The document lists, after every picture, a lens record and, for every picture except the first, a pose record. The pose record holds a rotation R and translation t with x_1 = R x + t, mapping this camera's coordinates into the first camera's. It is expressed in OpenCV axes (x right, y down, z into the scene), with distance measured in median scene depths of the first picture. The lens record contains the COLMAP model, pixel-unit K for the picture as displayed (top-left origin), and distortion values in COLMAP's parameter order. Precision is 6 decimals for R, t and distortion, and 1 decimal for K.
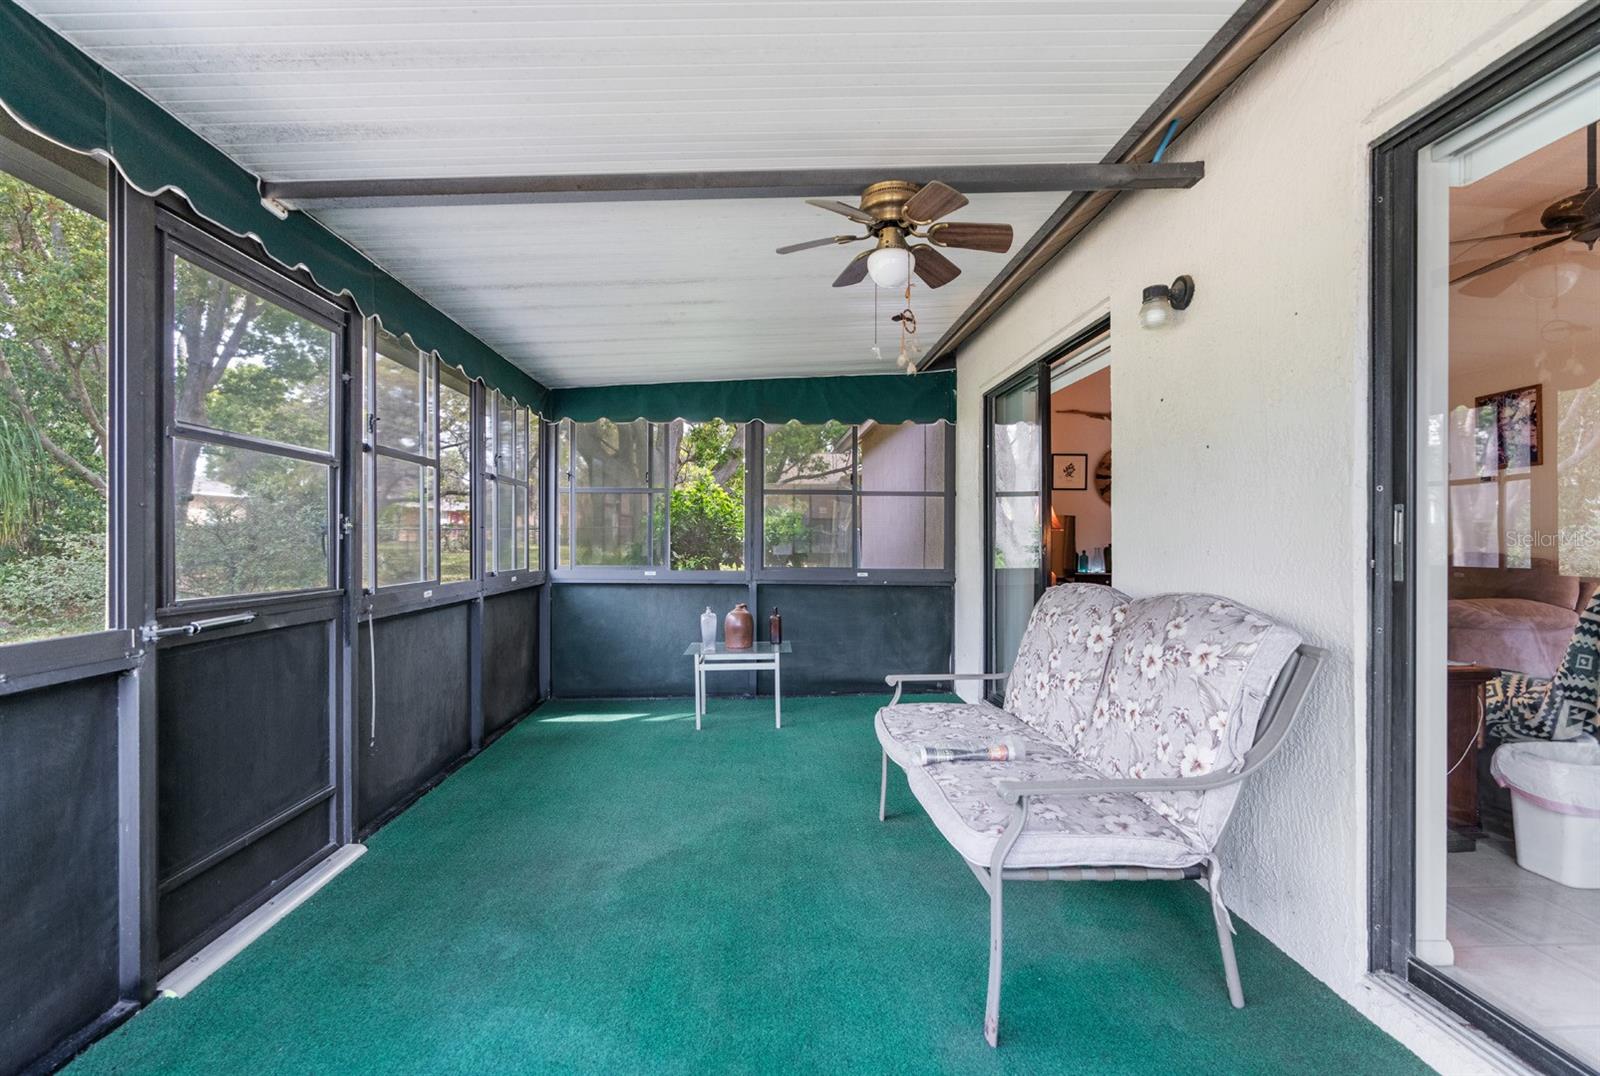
lens RADIAL K [[754.3, 0, 806.6], [0, 754.3, 539.7], [0, 0, 1]] dist [-0.003233, 0.002394]
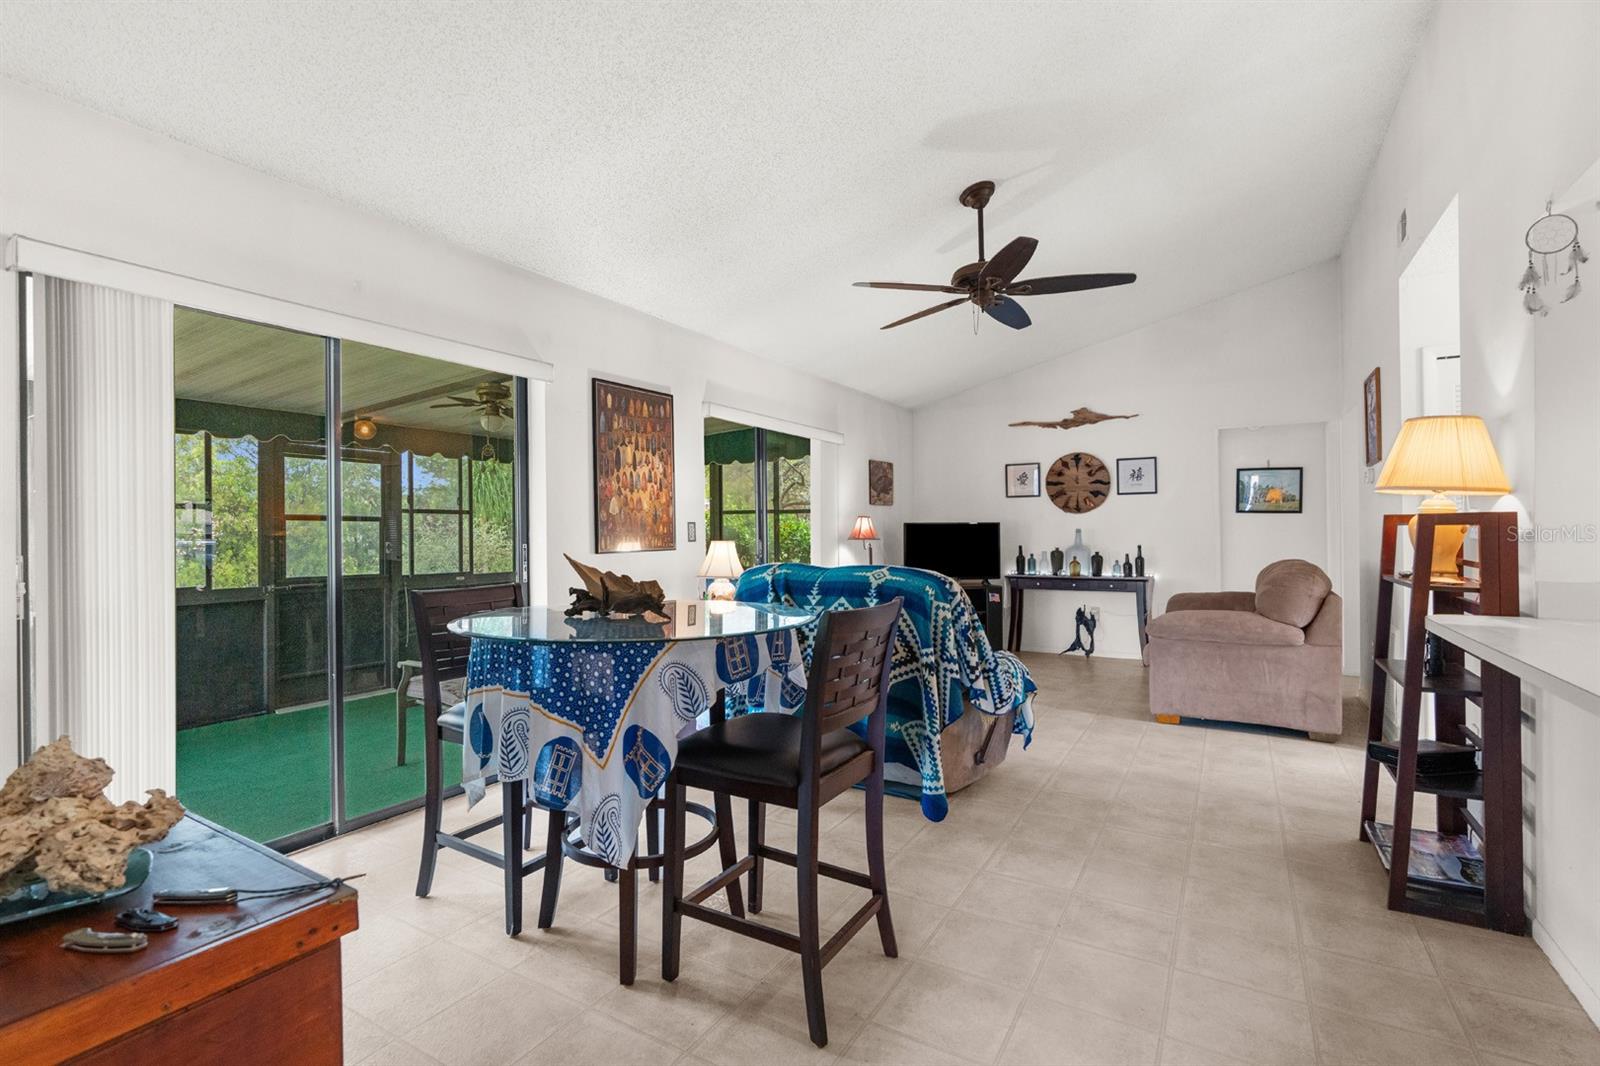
lens RADIAL K [[754.3, 0, 786.8], [0, 754.3, 531.4], [0, 0, 1]] dist [-0.003233, 0.002394]
pose [[0.822624, -0.012163, -0.568456, 0.850047], [0.011731, 0.999921, -0.004418, -0.020605], [0.568465, -0.003034, 0.822702, -0.090595]]
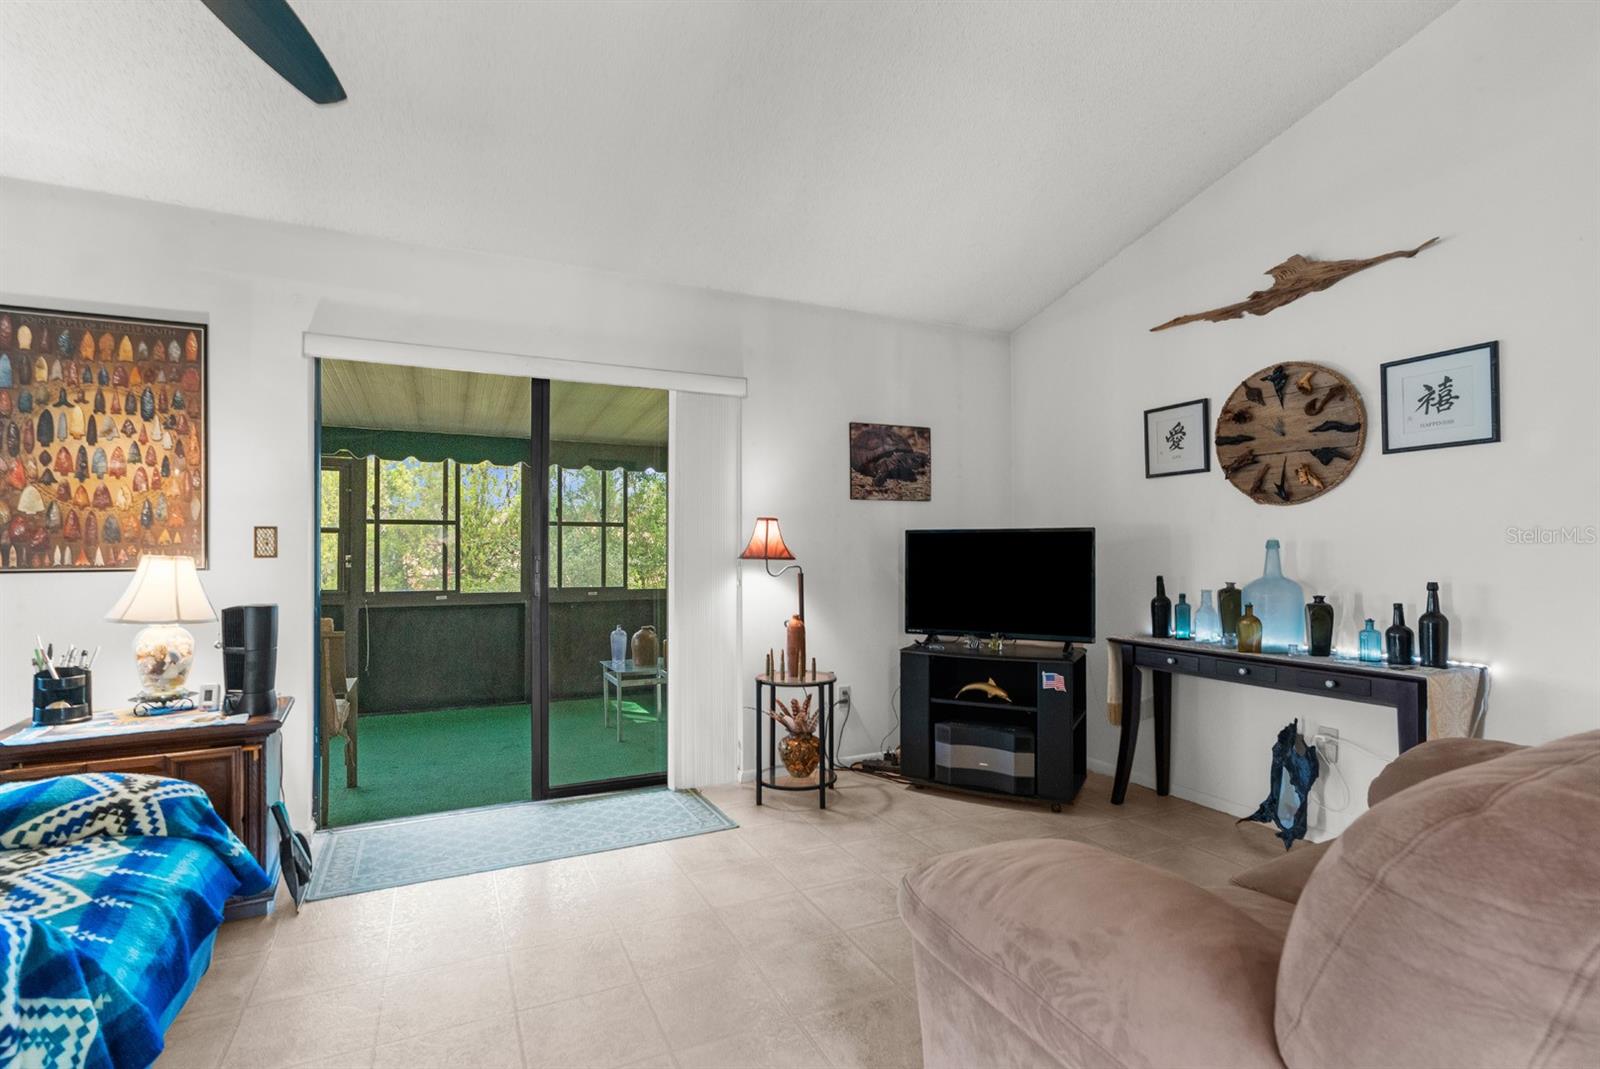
lens RADIAL K [[754.3, 0, 792.9], [0, 754.3, 548.5], [0, 0, 1]] dist [-0.003233, 0.002394]
pose [[0.364733, -0.010623, -0.931051, 0.911432], [0.002071, 0.999942, -0.010597, -0.013681], [0.931110, 0.001937, 0.364734, 0.711655]]
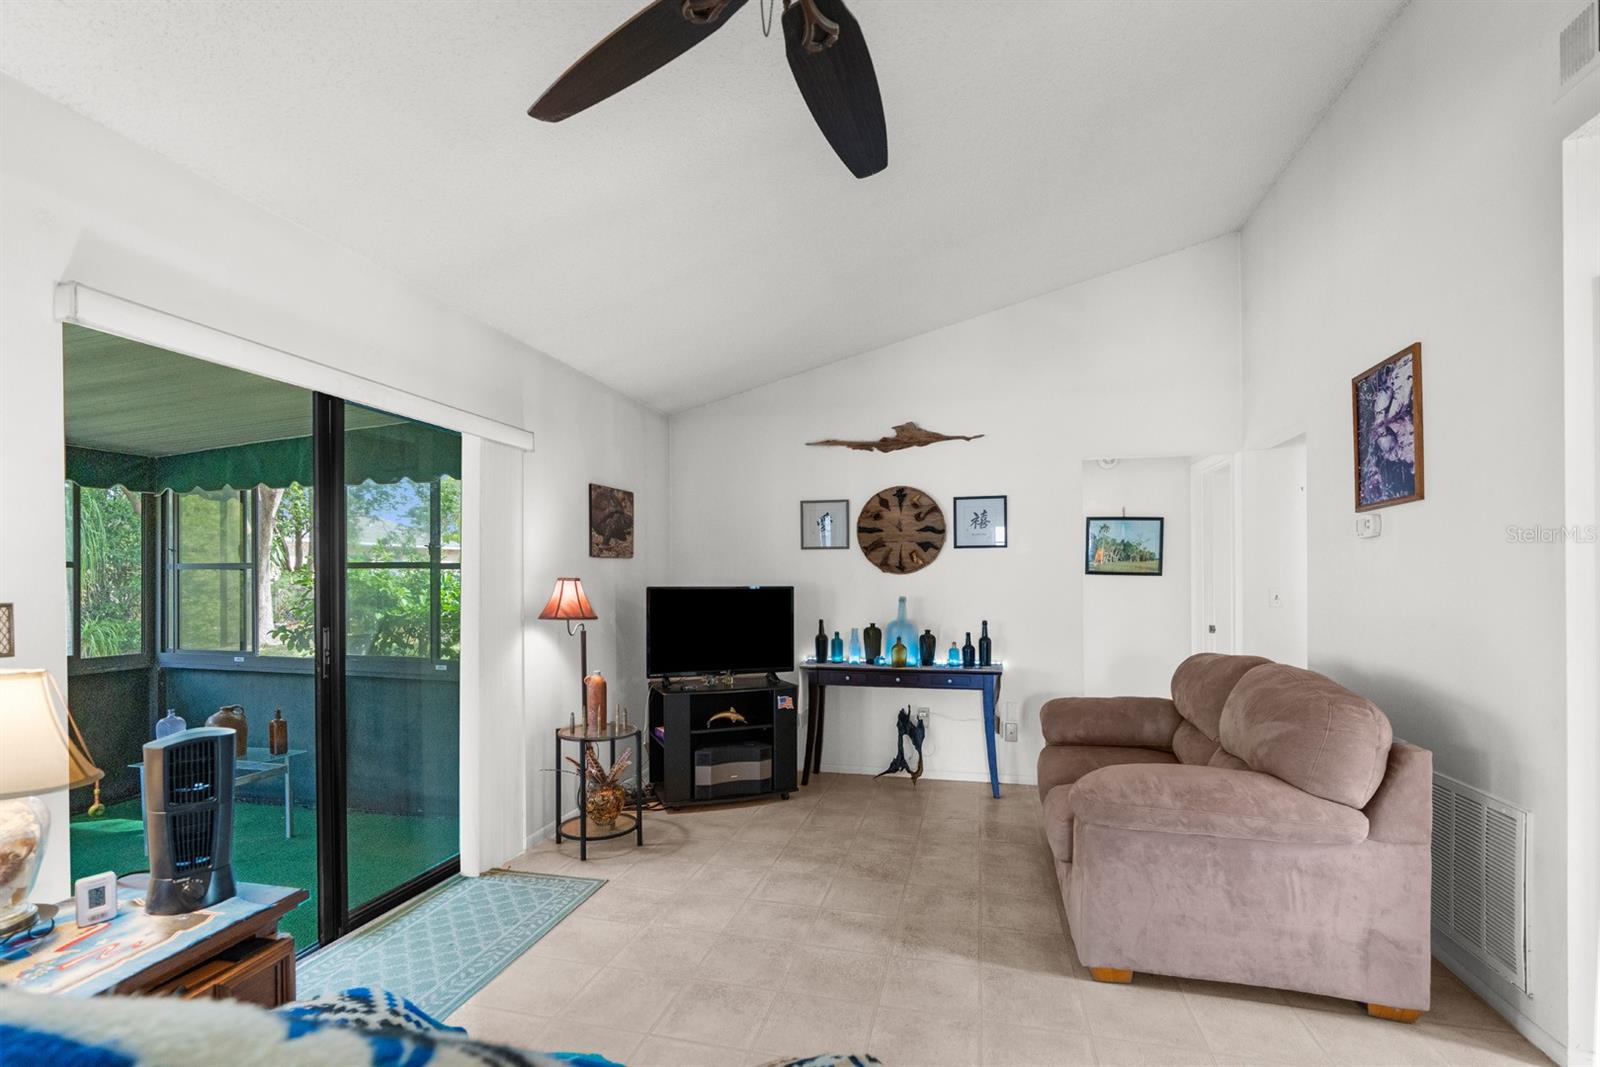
lens RADIAL K [[754.3, 0, 792.3], [0, 754.3, 580.1], [0, 0, 1]] dist [-0.003233, 0.002394]
pose [[0.952181, -0.005635, -0.305484, 0.678508], [0.005565, 0.999984, -0.001098, -0.043371], [0.305485, -0.000654, 0.952197, 0.358441]]
